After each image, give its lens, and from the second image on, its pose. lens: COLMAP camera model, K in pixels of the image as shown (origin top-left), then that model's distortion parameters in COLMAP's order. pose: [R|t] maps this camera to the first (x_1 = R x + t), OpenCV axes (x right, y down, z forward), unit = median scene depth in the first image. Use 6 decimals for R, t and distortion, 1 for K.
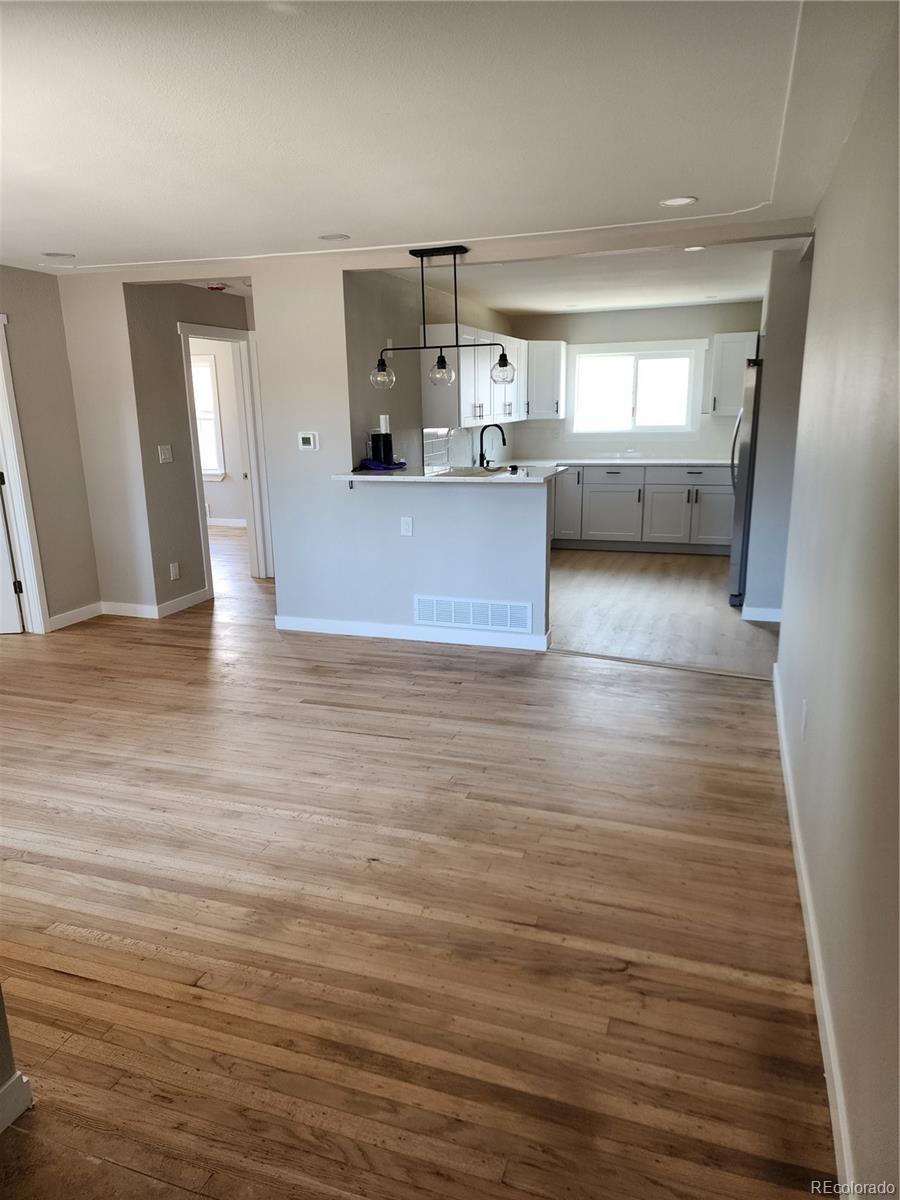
lens RADIAL K [[798.0, 0, 451.9], [0, 798.0, 595.1], [0, 0, 1]] dist [0.078812, -0.054661]
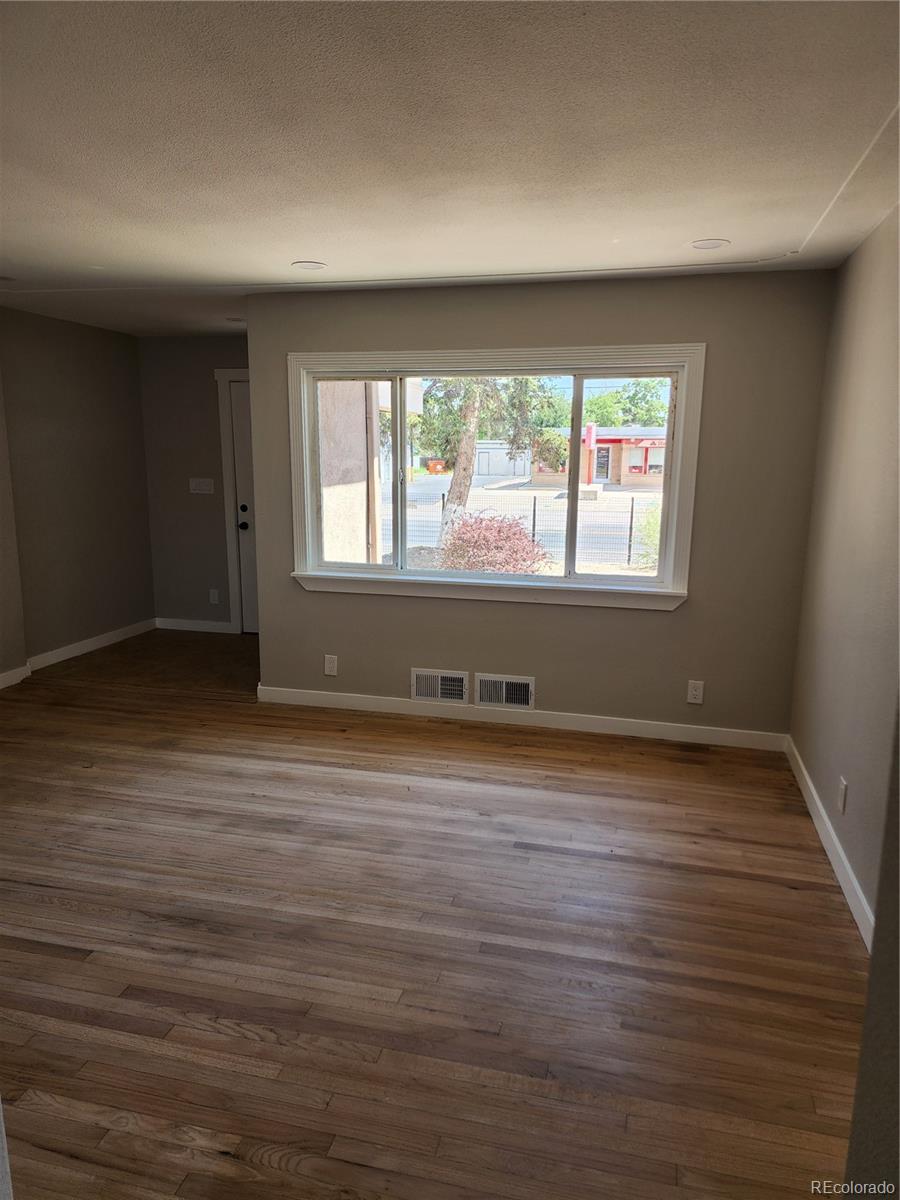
lens RADIAL K [[798.0, 0, 453.5], [0, 798.0, 599.8], [0, 0, 1]] dist [0.078812, -0.054661]
pose [[-0.996293, 0.024583, -0.082441, -0.378433], [-0.012032, 0.909063, 0.416484, -0.326111], [0.085183, 0.415932, -0.905397, 1.338221]]
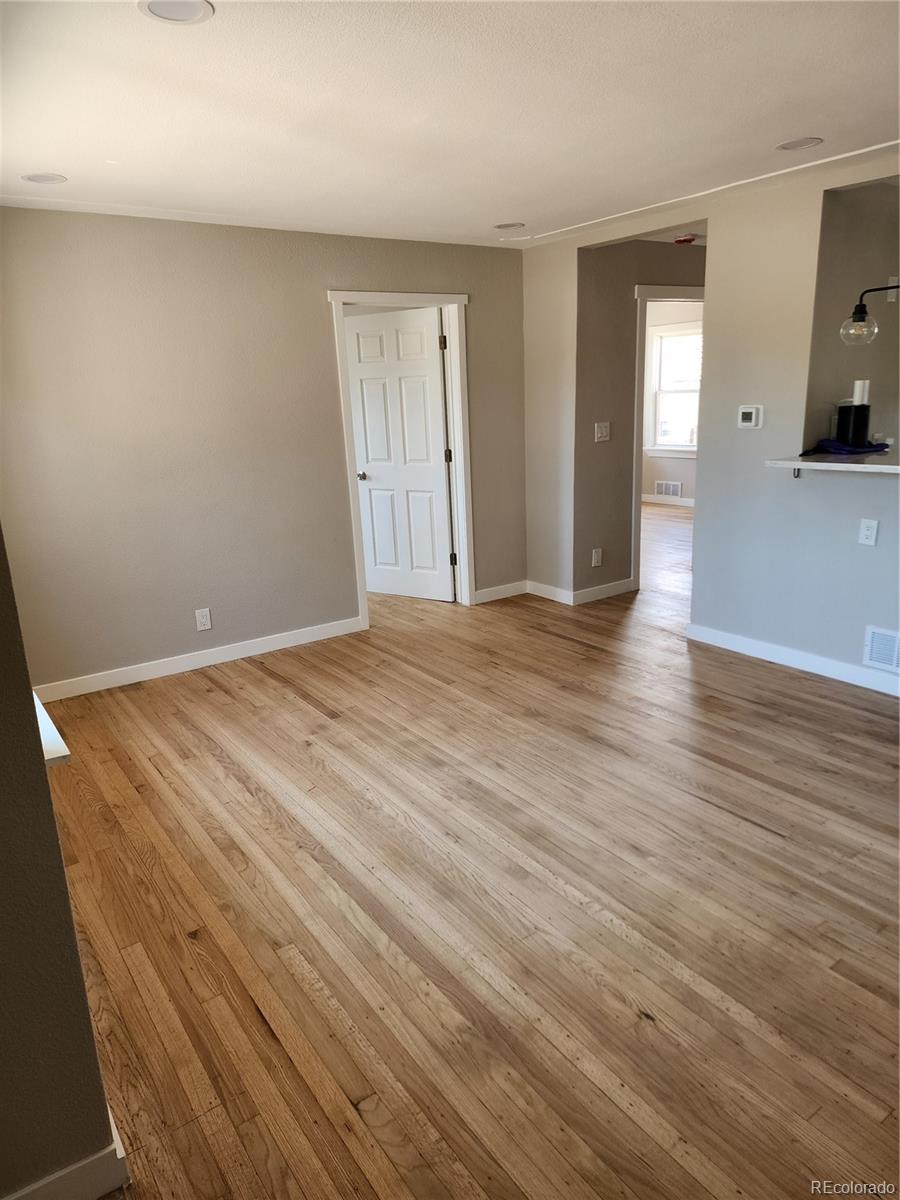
lens RADIAL K [[798.0, 0, 452.7], [0, 798.0, 591.7], [0, 0, 1]] dist [0.078812, -0.054661]
pose [[0.808652, 0.129160, -0.573934, 0.076886], [-0.111228, 0.991572, 0.066430, -0.043040], [0.577677, 0.010119, 0.816203, 0.186804]]
